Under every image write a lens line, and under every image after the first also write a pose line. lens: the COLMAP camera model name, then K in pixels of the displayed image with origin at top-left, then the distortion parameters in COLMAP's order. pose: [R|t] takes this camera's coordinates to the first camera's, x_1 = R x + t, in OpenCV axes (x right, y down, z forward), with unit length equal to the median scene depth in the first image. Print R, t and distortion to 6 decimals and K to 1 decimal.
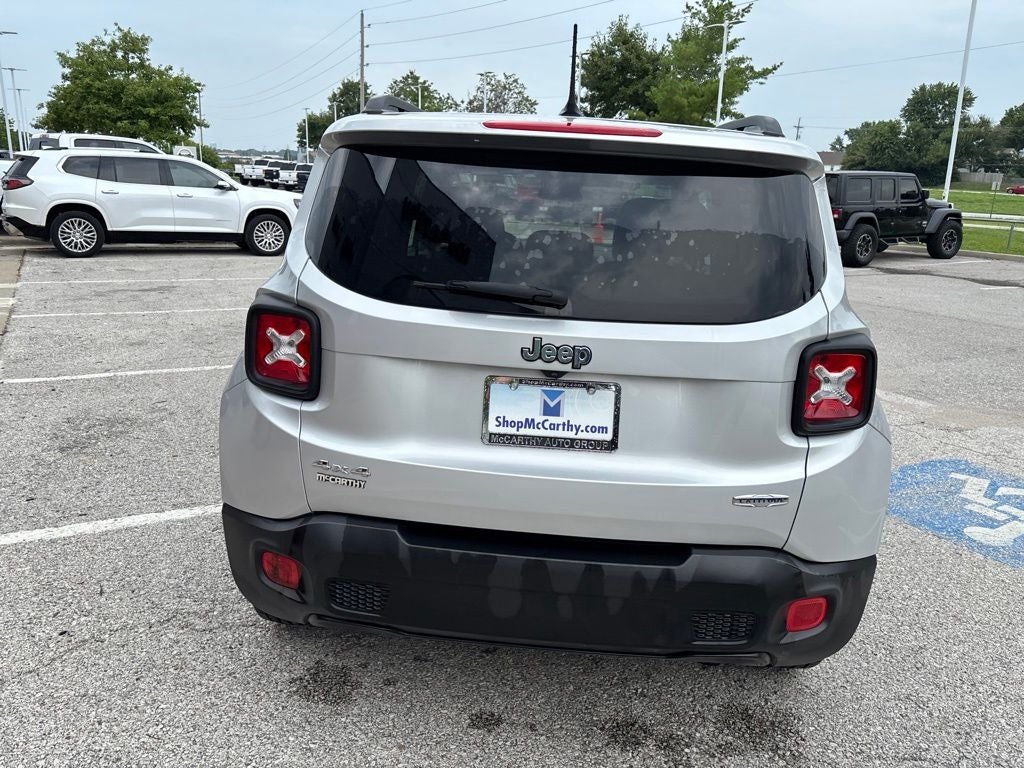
lens RADIAL K [[776.3, 0, 509.5], [0, 776.3, 376.1], [0, 0, 1]] dist [0.055633, -0.072794]
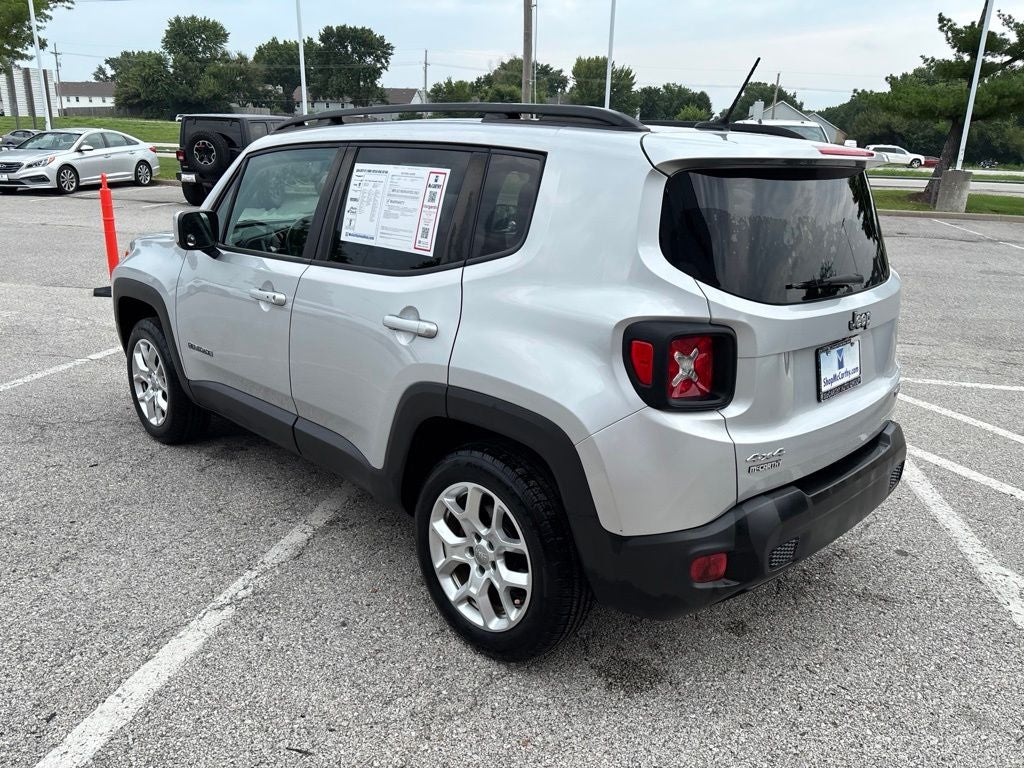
lens RADIAL K [[773.6, 0, 512.0], [0, 773.6, 384.0], [0, 0, 1]] dist [0.057827, -0.068641]
pose [[0.662100, -0.244740, 0.708326, -0.089396], [0.180907, 0.969416, 0.165850, -0.017337], [-0.727252, 0.018332, 0.686125, 0.034512]]
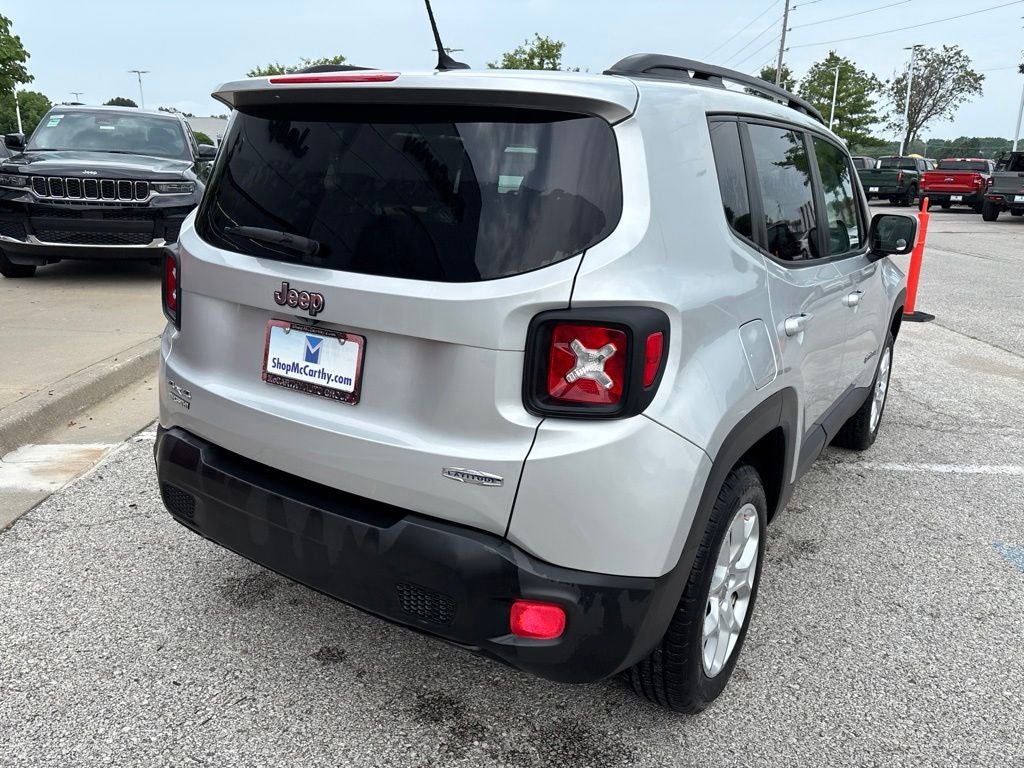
lens RADIAL K [[776.3, 0, 509.5], [0, 776.3, 376.1], [0, 0, 1]] dist [0.055633, -0.072794]
pose [[0.871355, 0.110179, -0.478122, 0.054384], [-0.106632, 0.993694, 0.034657, 0.000403], [0.478925, 0.020785, 0.877610, 0.015624]]
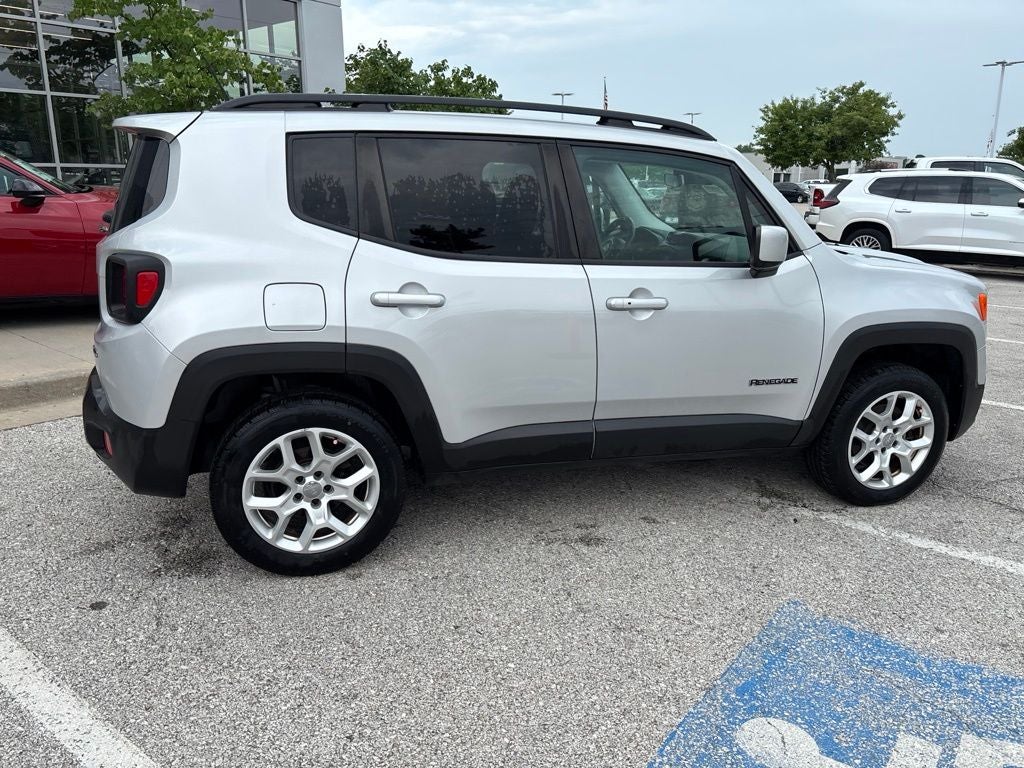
lens RADIAL K [[773.6, 0, 512.0], [0, 773.6, 384.0], [0, 0, 1]] dist [0.057827, -0.068641]
pose [[0.372207, 0.197354, -0.906925, 0.143690], [-0.224175, 0.967318, 0.118493, -0.010432], [0.900671, 0.159206, 0.404284, 0.078868]]
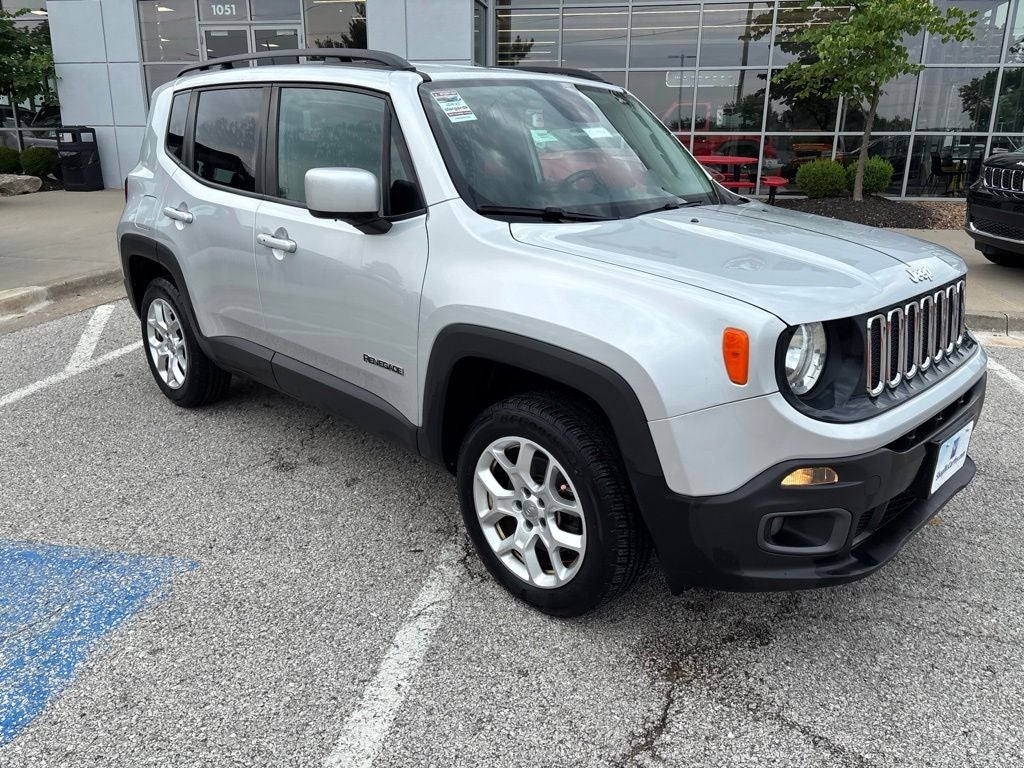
lens RADIAL K [[776.3, 0, 509.5], [0, 776.3, 376.1], [0, 0, 1]] dist [0.055633, -0.072794]
pose [[-0.642601, 0.169759, -0.747158, 0.111953], [-0.228760, 0.888162, 0.398543, -0.049546], [0.731254, 0.427024, -0.531900, 0.237304]]
